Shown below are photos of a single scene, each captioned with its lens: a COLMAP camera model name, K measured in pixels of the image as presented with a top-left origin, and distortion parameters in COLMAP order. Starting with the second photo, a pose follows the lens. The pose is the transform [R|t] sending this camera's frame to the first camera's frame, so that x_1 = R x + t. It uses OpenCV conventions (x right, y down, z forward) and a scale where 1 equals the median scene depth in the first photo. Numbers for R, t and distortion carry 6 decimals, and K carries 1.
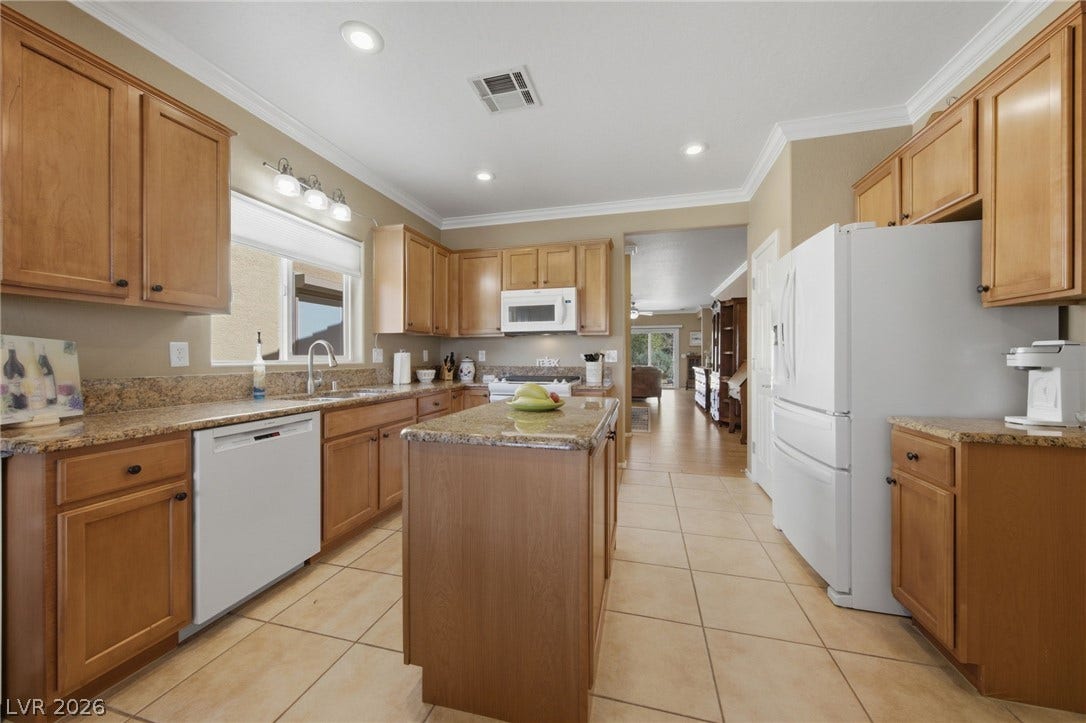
lens RADIAL K [[387.1, 0, 542.4], [0, 387.1, 358.4], [0, 0, 1]] dist [0.003733, 0.000171]
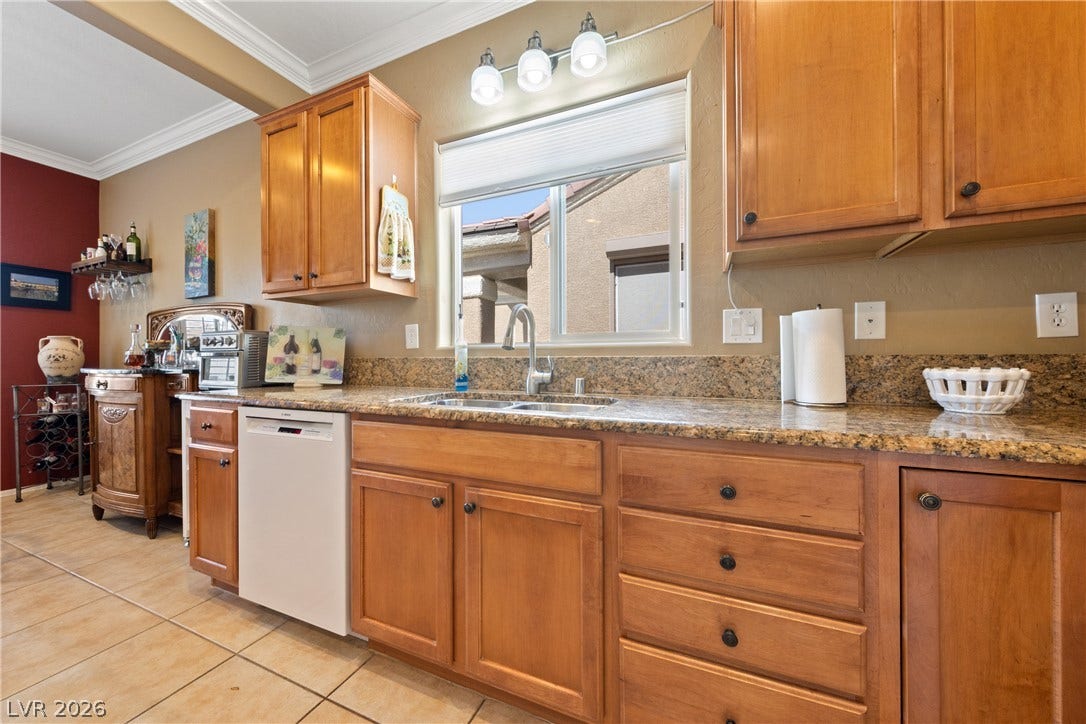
lens RADIAL K [[387.1, 0, 544.2], [0, 387.1, 358.5], [0, 0, 1]] dist [0.003733, 0.000171]
pose [[-0.145514, 0.001246, -0.989355, 0.005936], [0.000543, 0.999999, 0.001179, 0.035201], [0.989356, -0.000366, -0.145514, 1.142972]]
